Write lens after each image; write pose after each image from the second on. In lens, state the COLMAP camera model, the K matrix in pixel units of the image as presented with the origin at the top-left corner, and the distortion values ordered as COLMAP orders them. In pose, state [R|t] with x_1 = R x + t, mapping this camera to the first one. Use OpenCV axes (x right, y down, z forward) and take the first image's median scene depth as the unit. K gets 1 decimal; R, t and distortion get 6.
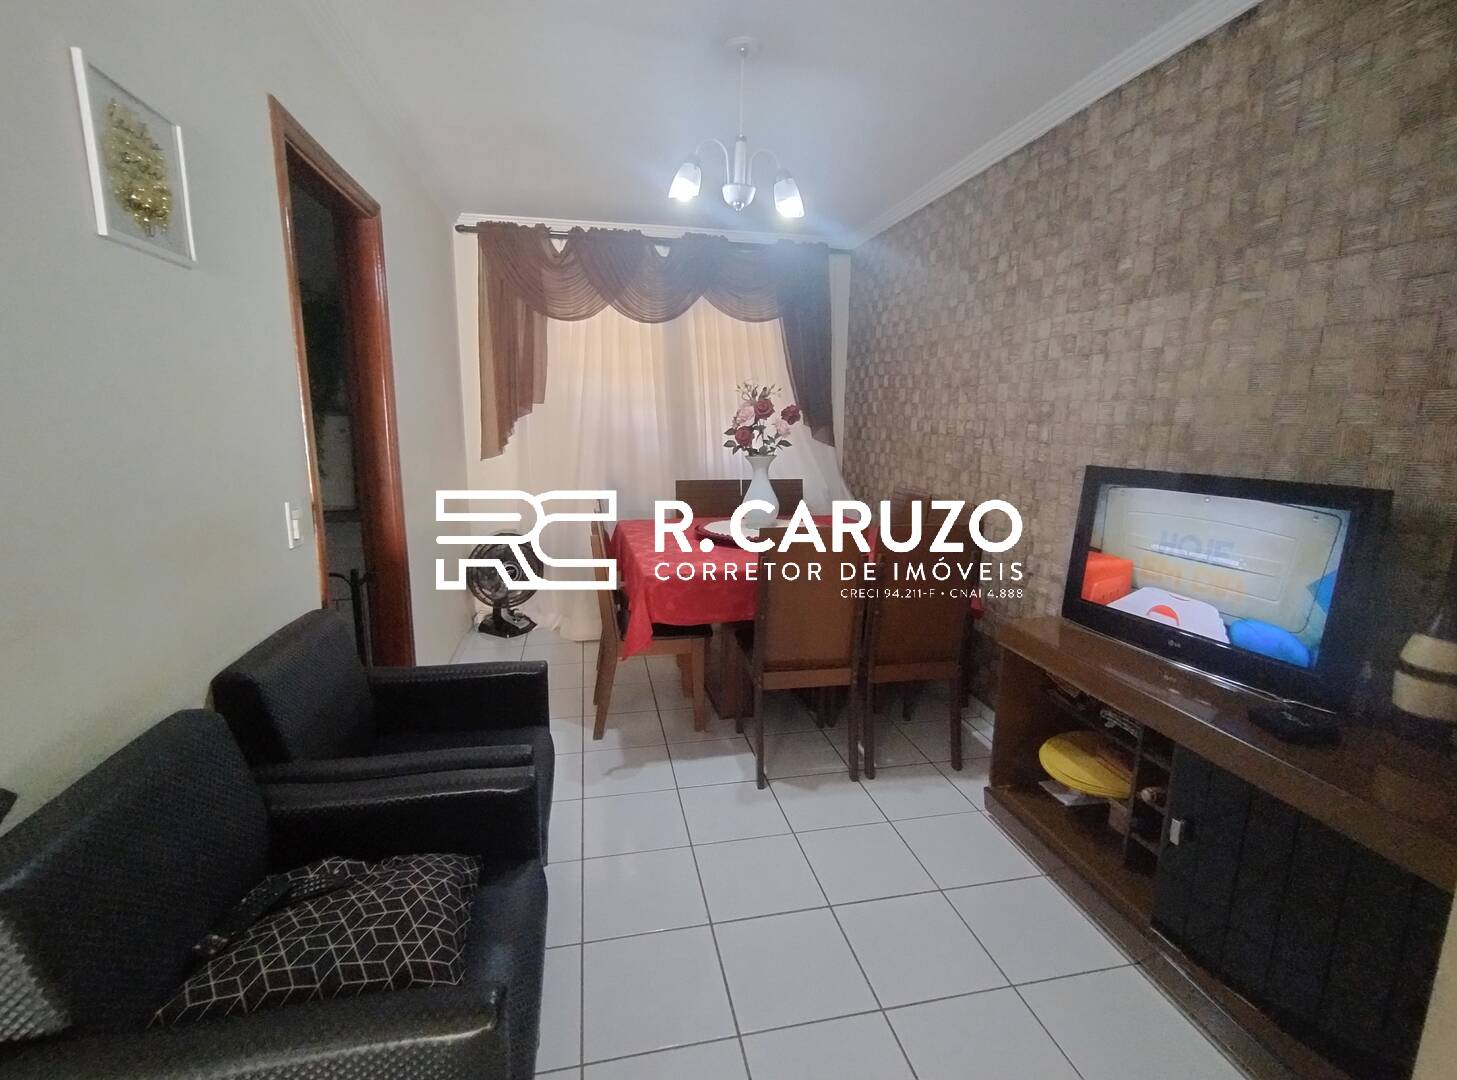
lens RADIAL K [[668.4, 0, 728.5], [0, 668.4, 540.0], [0, 0, 1]] dist [0.000156, 0.001347]
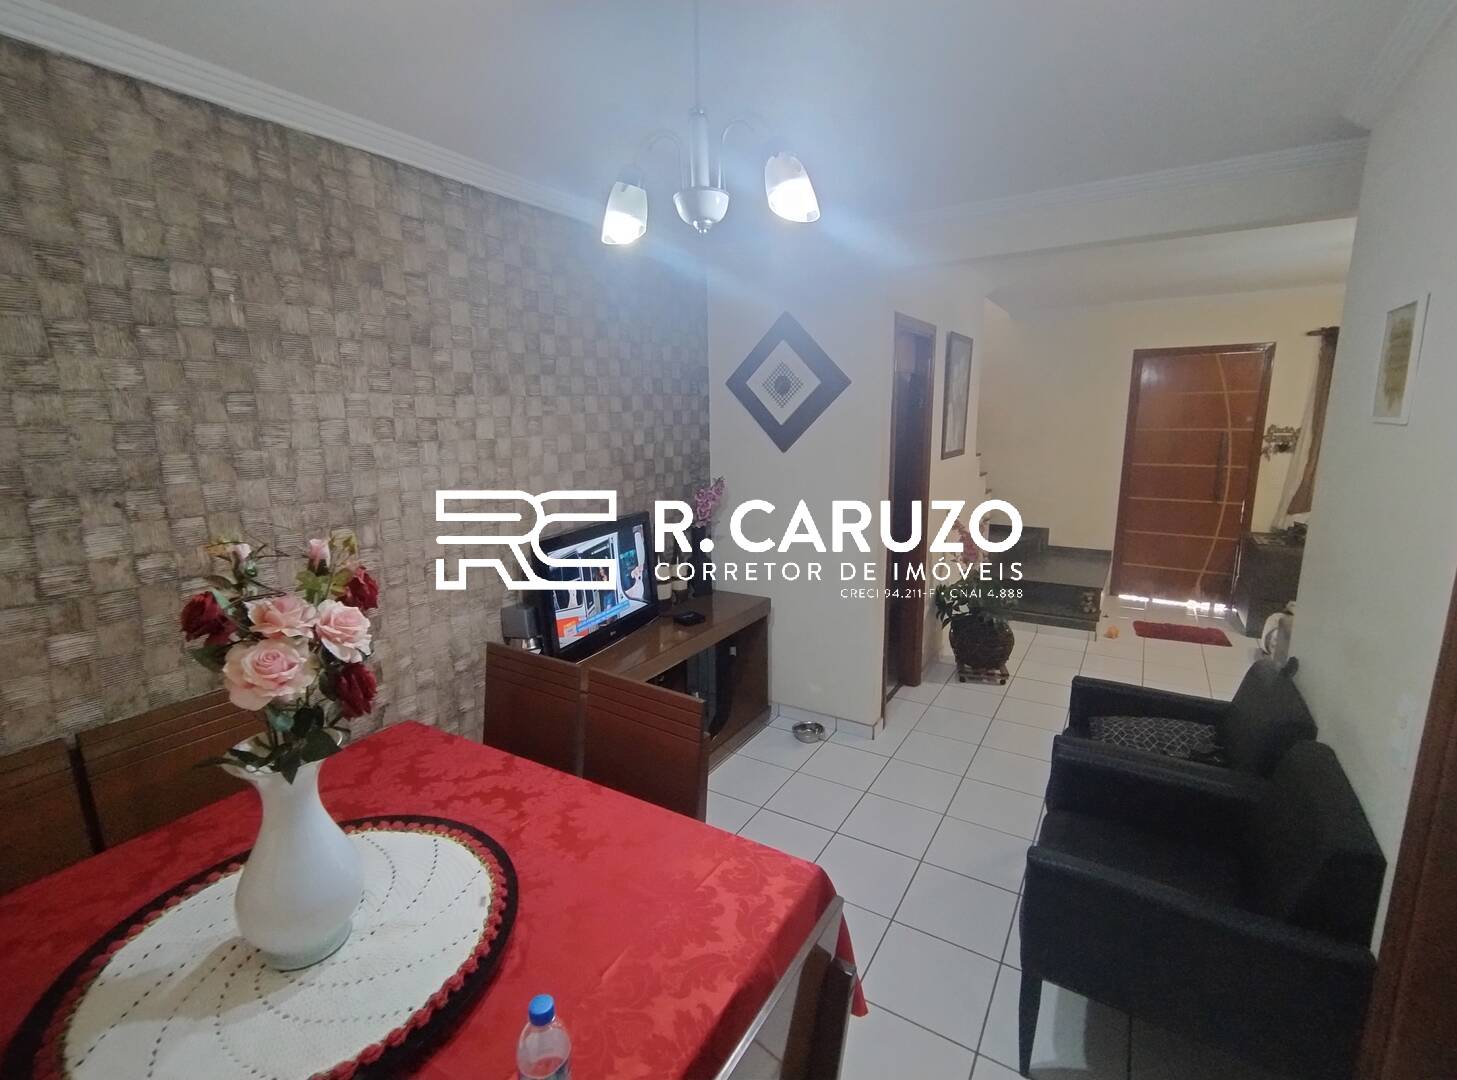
lens RADIAL K [[668.4, 0, 728.5], [0, 668.4, 540.0], [0, 0, 1]] dist [0.000156, 0.001347]
pose [[-0.719400, -0.135183, 0.681315, -0.416684], [0.131377, 0.936692, 0.324574, -0.390406], [-0.682059, 0.323007, -0.656096, 1.345864]]
